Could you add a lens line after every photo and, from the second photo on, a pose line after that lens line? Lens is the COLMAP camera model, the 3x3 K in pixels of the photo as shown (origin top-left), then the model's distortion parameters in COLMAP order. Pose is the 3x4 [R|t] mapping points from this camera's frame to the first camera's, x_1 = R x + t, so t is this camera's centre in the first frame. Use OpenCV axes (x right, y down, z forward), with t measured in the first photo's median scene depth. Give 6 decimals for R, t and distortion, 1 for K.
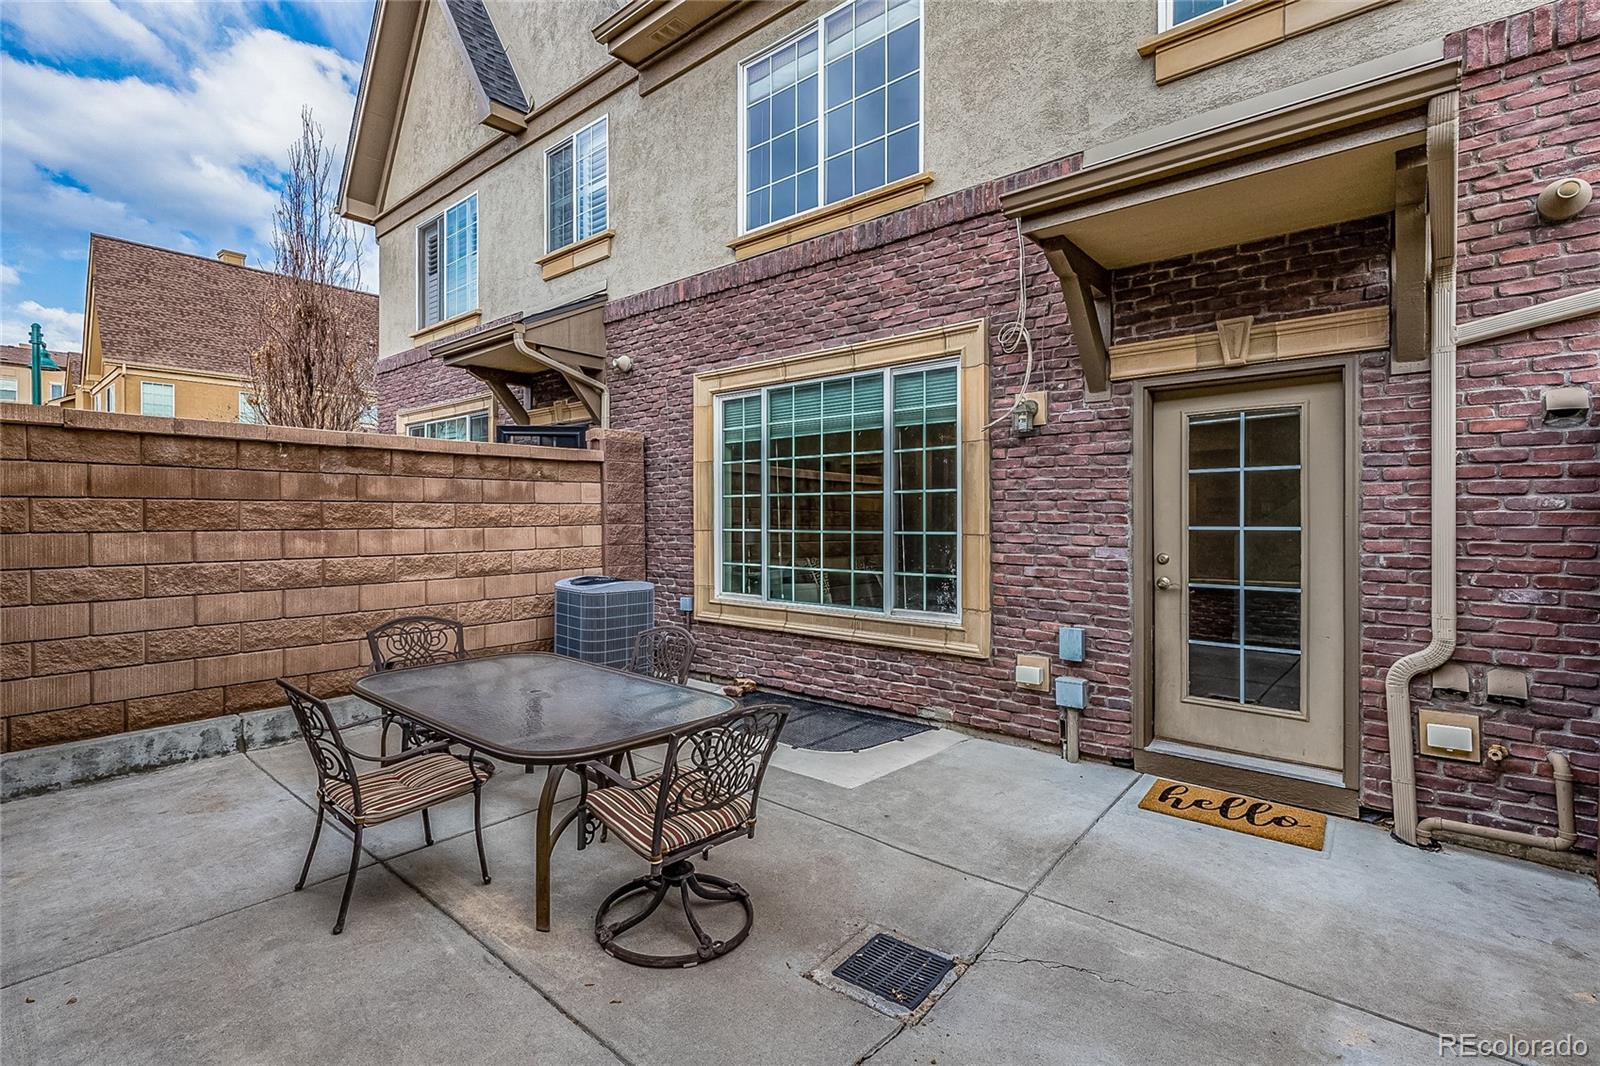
lens RADIAL K [[721.5, 0, 806.0], [0, 721.5, 529.6], [0, 0, 1]] dist [0.008147, 0.000498]
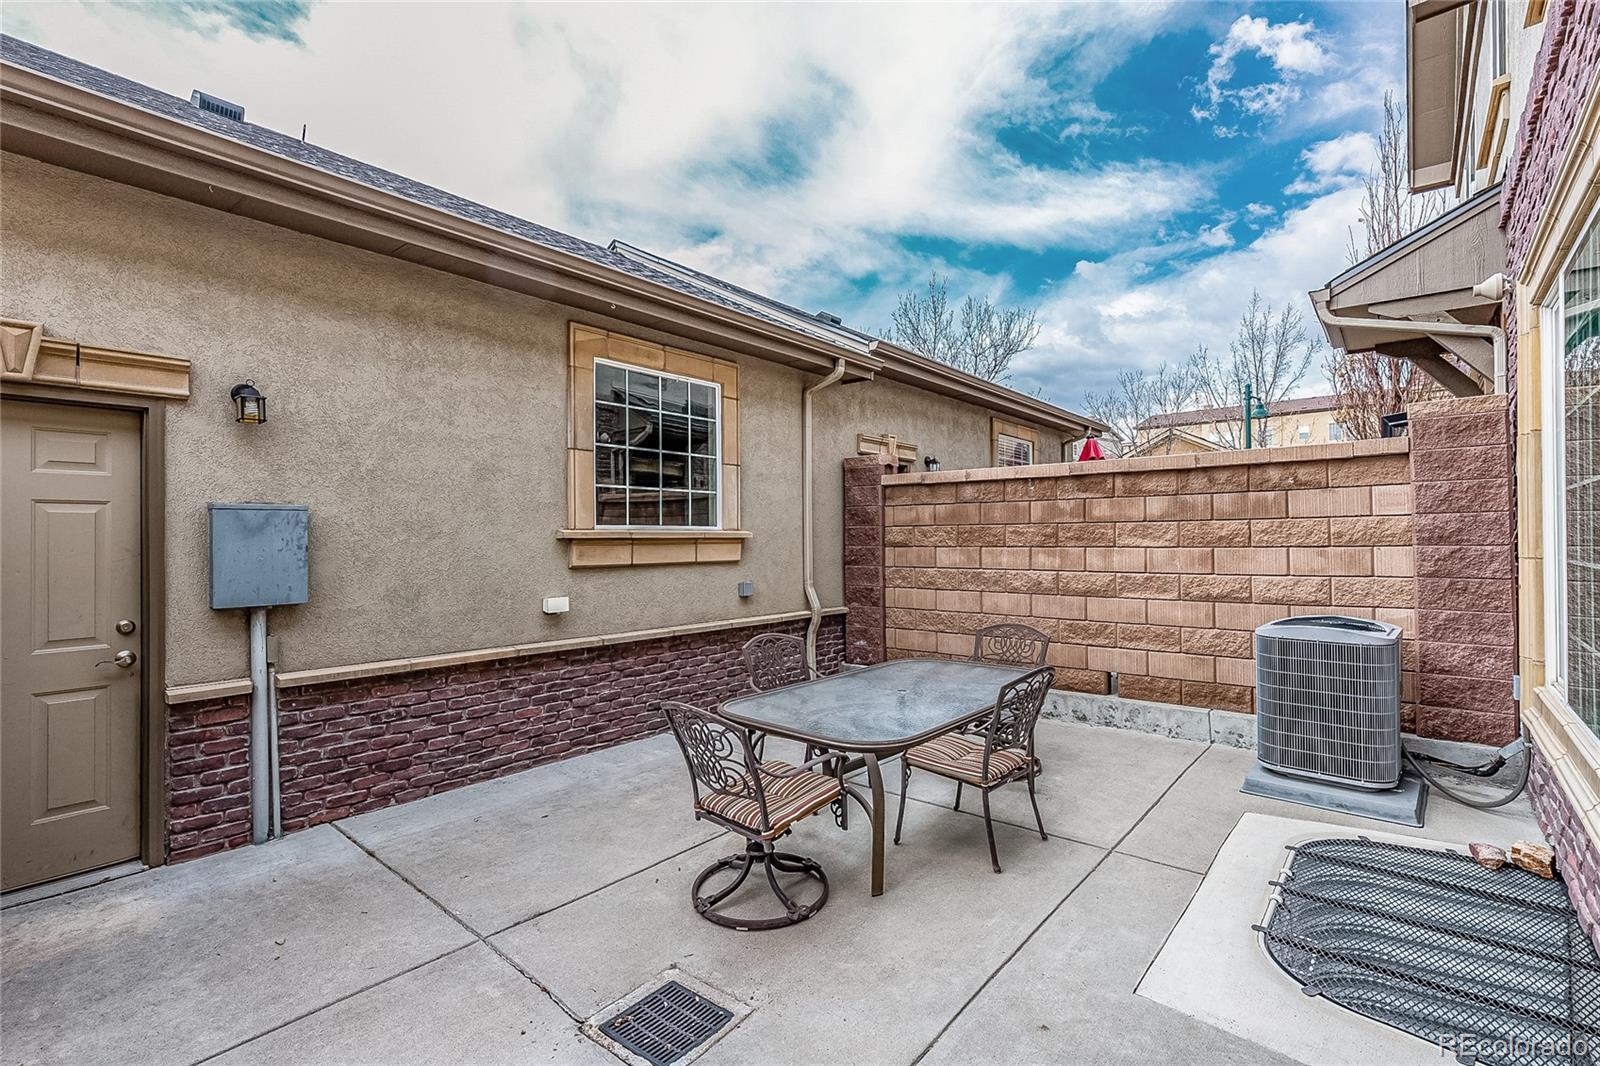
lens RADIAL K [[721.5, 0, 806.0], [0, 721.5, 529.6], [0, 0, 1]] dist [0.008147, 0.000498]
pose [[0.003604, -0.017426, -0.999842, 0.501344], [-0.016560, 0.999710, -0.017483, -0.000967], [0.999856, 0.016620, 0.003314, 0.553831]]
